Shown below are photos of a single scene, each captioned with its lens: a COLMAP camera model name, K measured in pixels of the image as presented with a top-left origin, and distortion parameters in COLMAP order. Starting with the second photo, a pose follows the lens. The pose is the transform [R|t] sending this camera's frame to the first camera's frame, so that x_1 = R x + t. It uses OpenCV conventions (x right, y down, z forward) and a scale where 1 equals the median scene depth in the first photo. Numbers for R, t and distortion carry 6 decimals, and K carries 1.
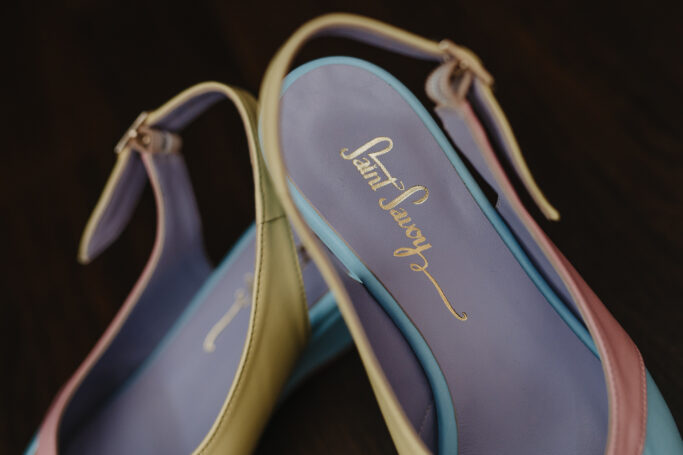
lens RADIAL K [[976.2, 0, 341.5], [0, 976.2, 227.5], [0, 0, 1]] dist [-0.365418, -0.008703]
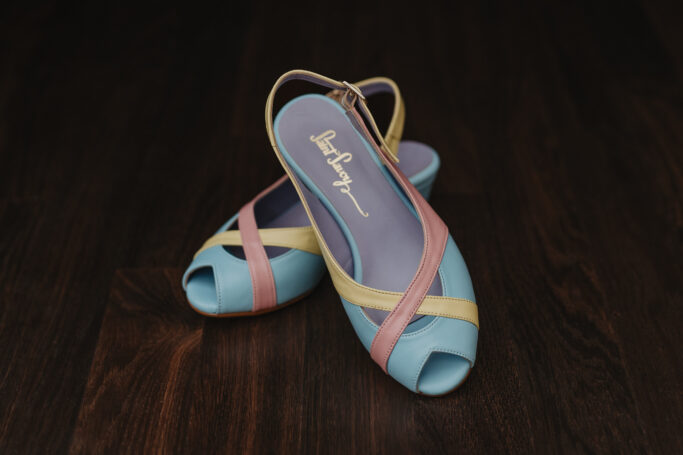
lens RADIAL K [[976.2, 0, 341.5], [0, 976.2, 227.5], [0, 0, 1]] dist [-0.365418, -0.008703]
pose [[0.999762, 0.014941, -0.015914, 0.104904], [-0.015778, 0.998426, -0.053828, 0.230819], [0.015085, 0.054066, 0.998423, -1.078911]]
